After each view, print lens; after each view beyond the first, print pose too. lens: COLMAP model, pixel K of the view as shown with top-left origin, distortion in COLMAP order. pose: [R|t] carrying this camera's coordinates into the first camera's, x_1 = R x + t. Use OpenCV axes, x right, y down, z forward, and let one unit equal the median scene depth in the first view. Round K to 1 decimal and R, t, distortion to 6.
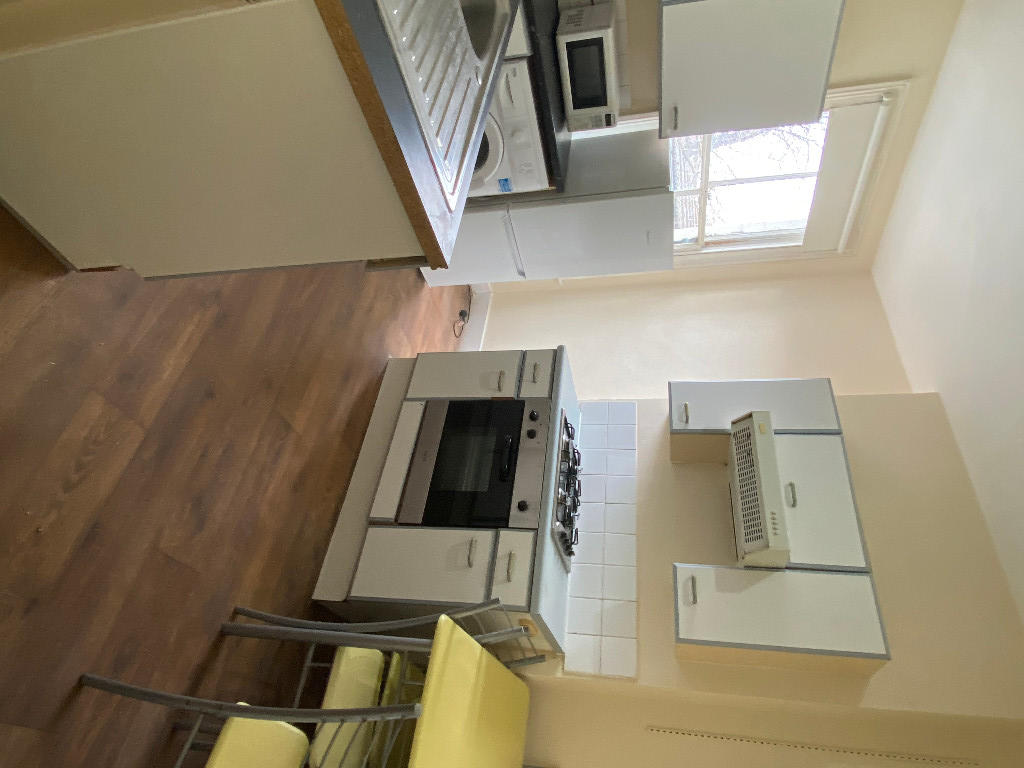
lens RADIAL K [[578.1, 0, 514.3], [0, 578.1, 385.2], [0, 0, 1]] dist [0.014020, -0.000647]
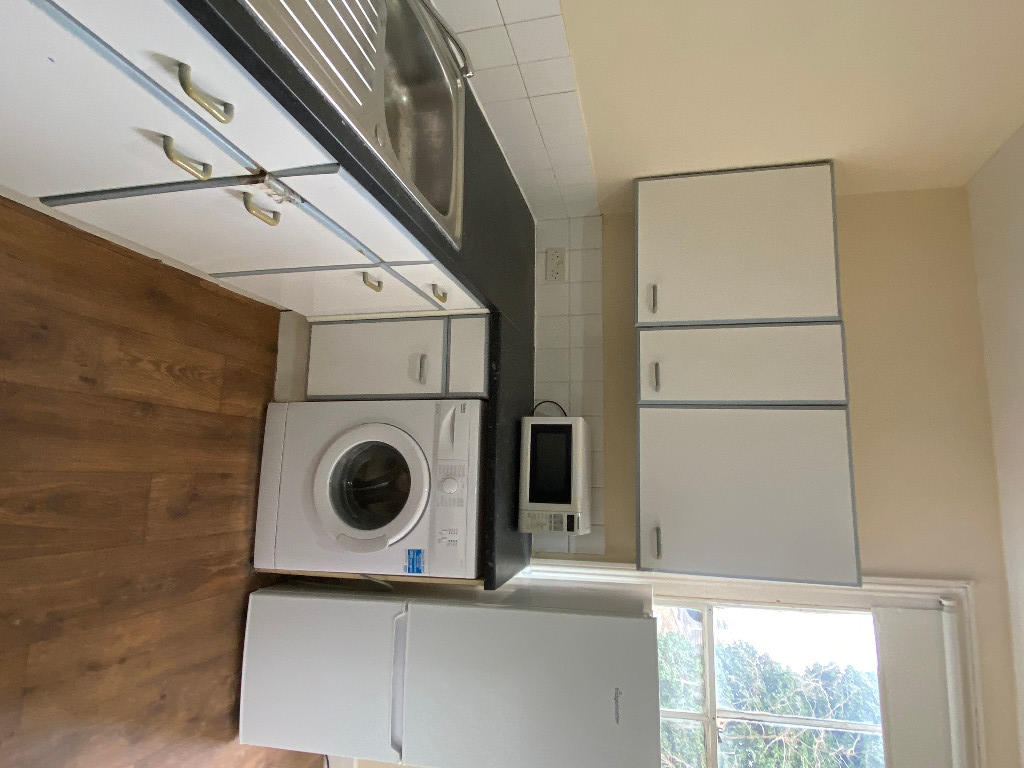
lens RADIAL K [[578.1, 0, 509.7], [0, 578.1, 385.7], [0, 0, 1]] dist [0.014020, -0.000647]
pose [[0.969972, 0.203366, -0.133406, 0.149121], [-0.213565, 0.449693, -0.867275, 0.144167], [-0.116383, 0.869723, 0.479622, 0.483686]]
